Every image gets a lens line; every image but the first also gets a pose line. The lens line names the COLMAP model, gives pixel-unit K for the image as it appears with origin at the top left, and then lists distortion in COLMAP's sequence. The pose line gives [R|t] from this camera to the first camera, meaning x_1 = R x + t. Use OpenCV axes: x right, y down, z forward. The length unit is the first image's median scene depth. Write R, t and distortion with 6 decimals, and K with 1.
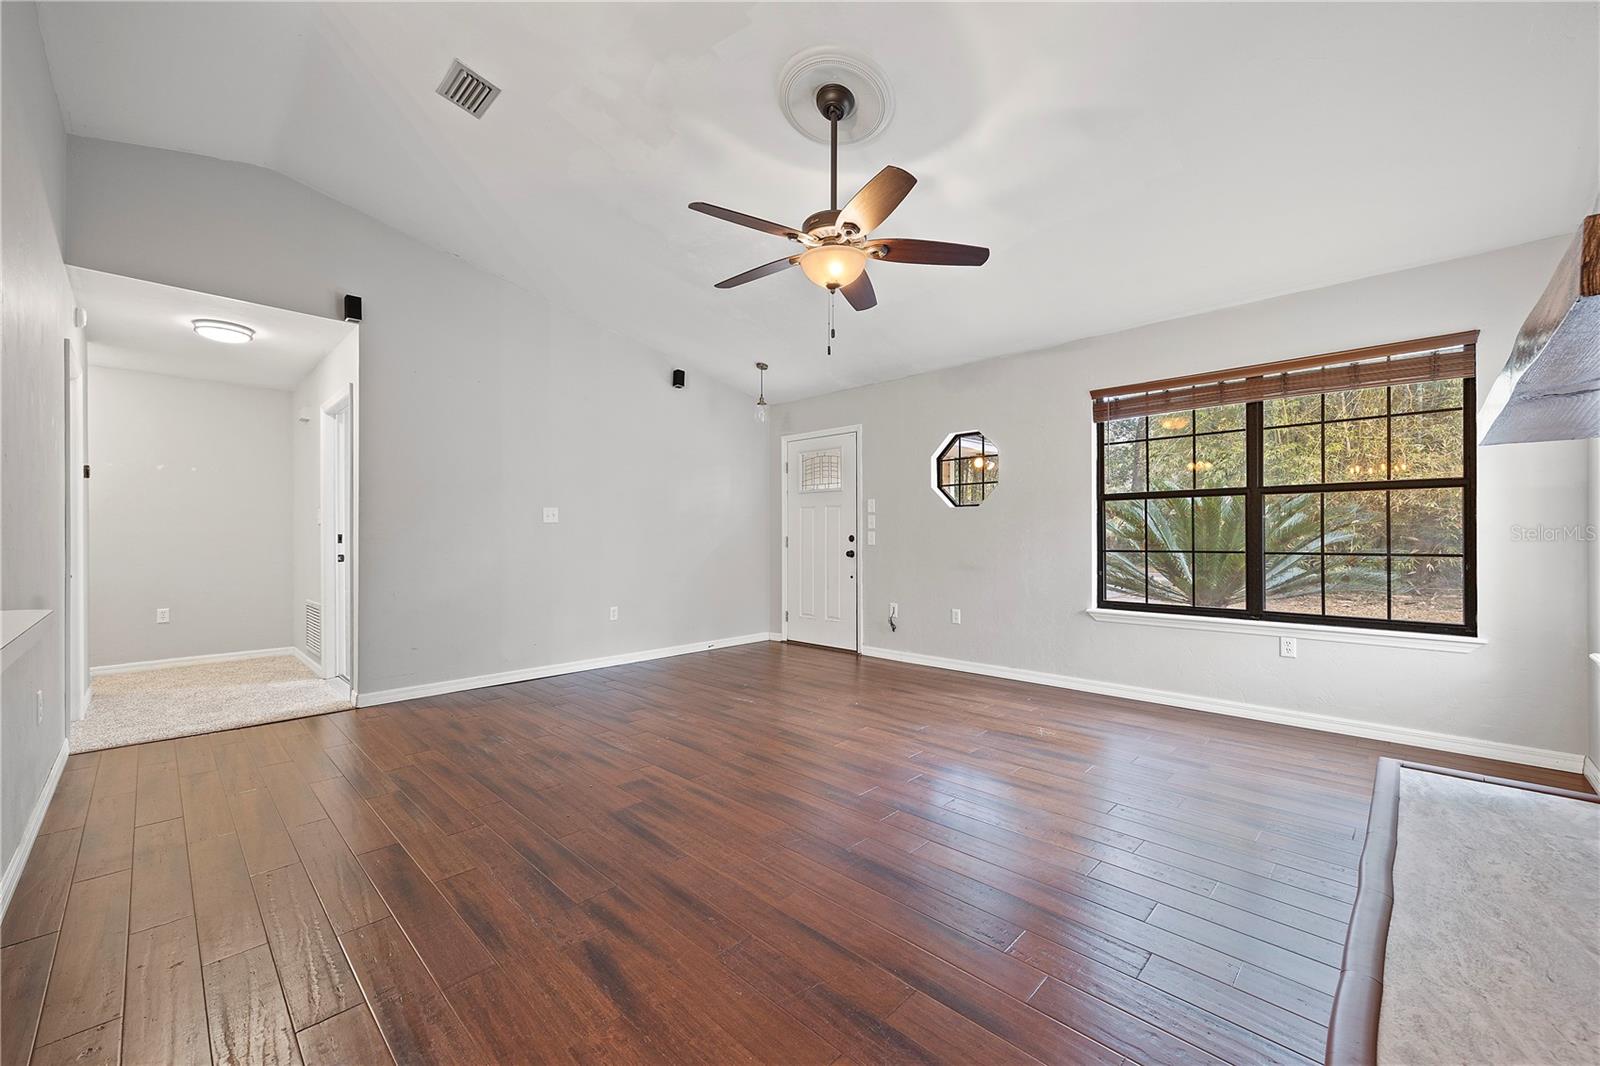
lens RADIAL K [[635.9, 0, 805.8], [0, 635.9, 531.5], [0, 0, 1]] dist [0.003207, -0.000079]
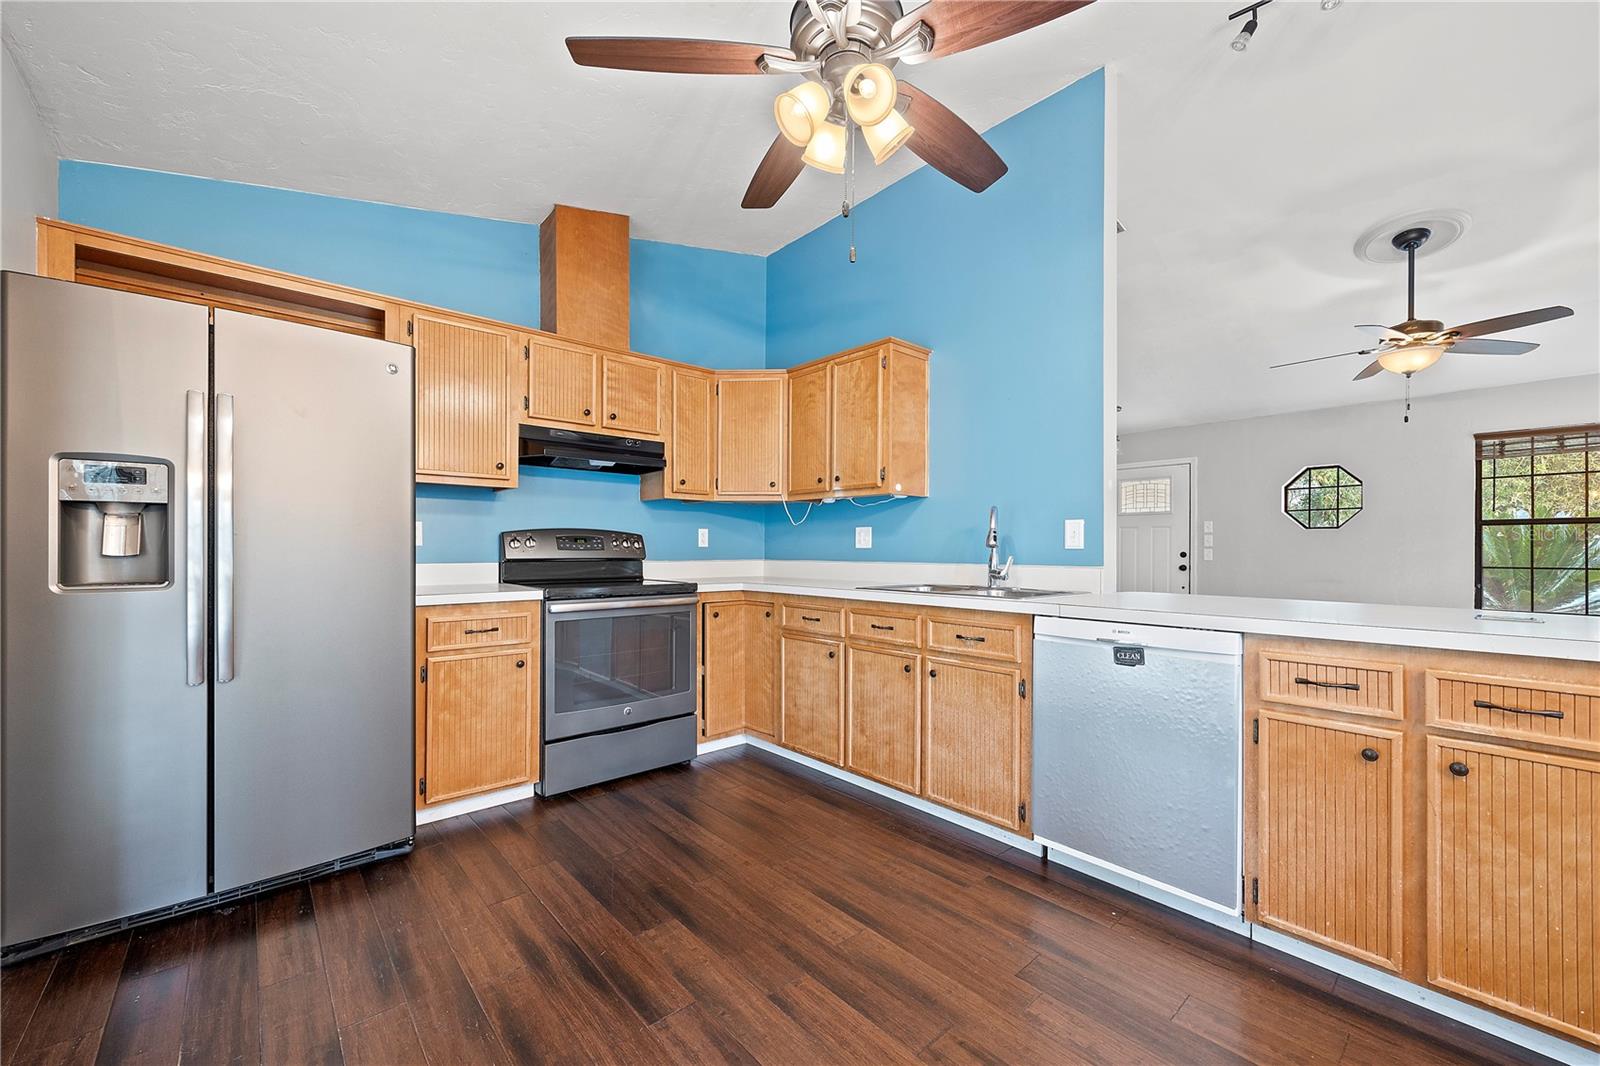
lens RADIAL K [[635.9, 0, 799.8], [0, 635.9, 548.1], [0, 0, 1]] dist [0.003207, -0.000079]
pose [[0.997310, 0.005629, -0.073076, -0.735238], [-0.005409, 0.999980, 0.003214, -0.001602], [0.073093, -0.002811, 0.997321, -0.299666]]
